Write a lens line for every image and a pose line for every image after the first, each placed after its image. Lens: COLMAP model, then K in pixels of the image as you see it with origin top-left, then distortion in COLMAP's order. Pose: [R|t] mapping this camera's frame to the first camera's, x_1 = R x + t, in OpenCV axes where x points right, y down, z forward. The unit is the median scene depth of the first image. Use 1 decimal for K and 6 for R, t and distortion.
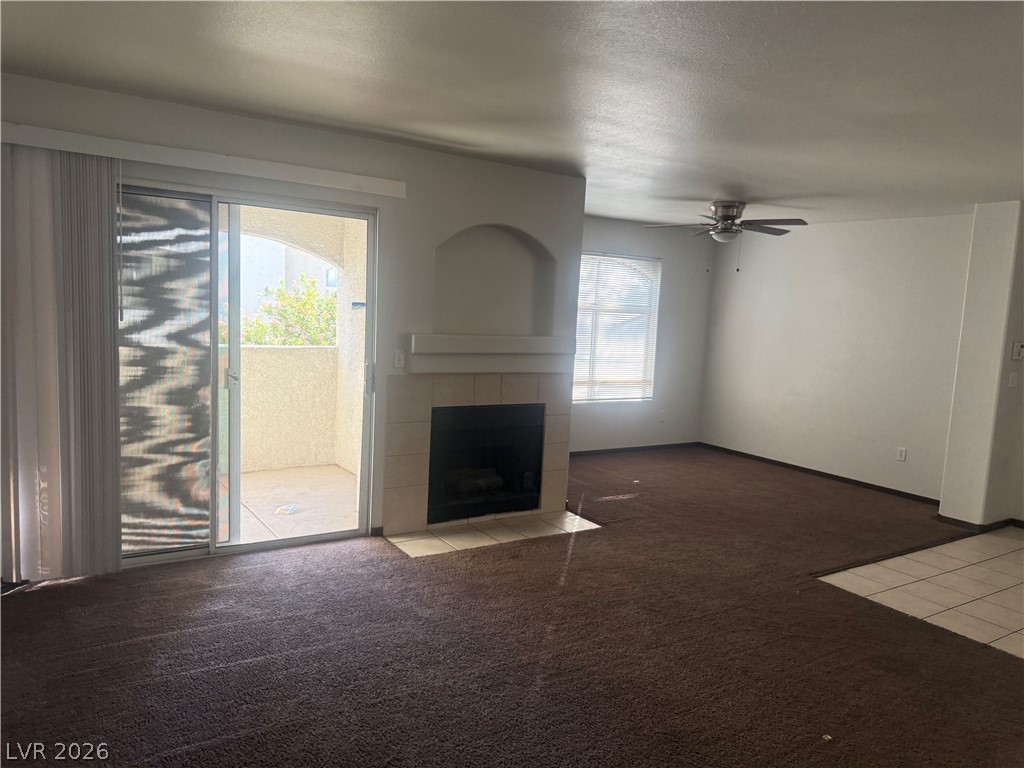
lens RADIAL K [[723.2, 0, 509.0], [0, 723.2, 390.3], [0, 0, 1]] dist [0.056763, -0.089776]
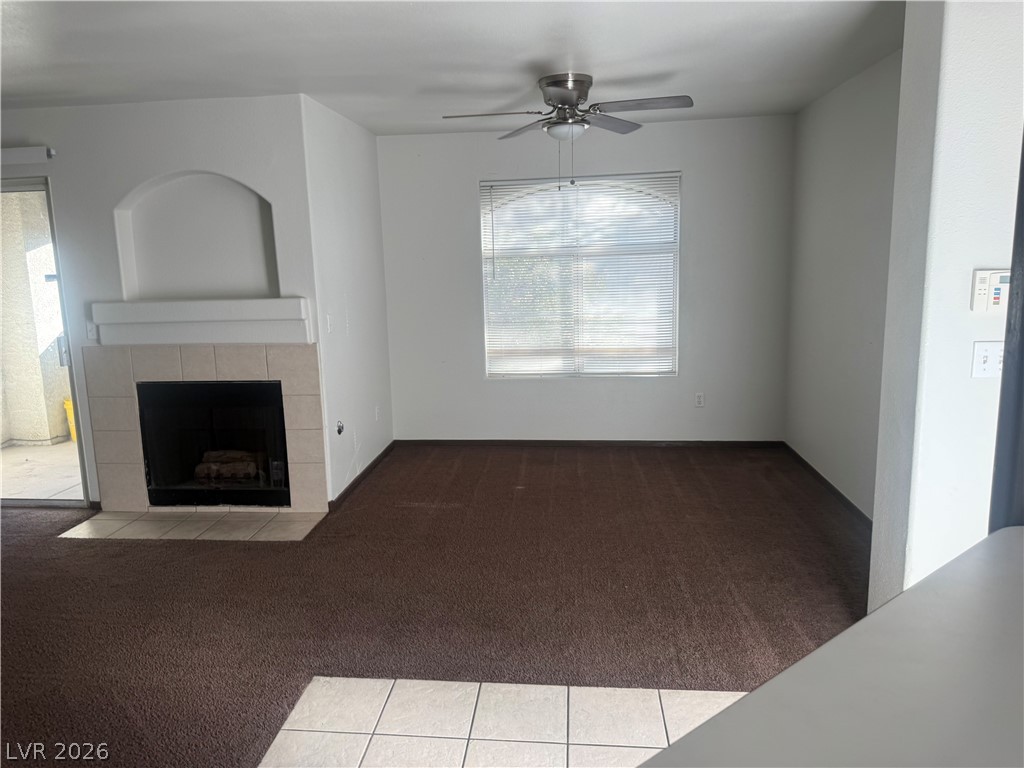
lens RADIAL K [[723.2, 0, 508.6], [0, 723.2, 381.9], [0, 0, 1]] dist [0.056763, -0.089776]
pose [[0.779698, 0.033255, -0.625272, 0.852523], [-0.004537, 0.998863, 0.047467, -0.023480], [0.626140, -0.034173, 0.778962, 0.570517]]
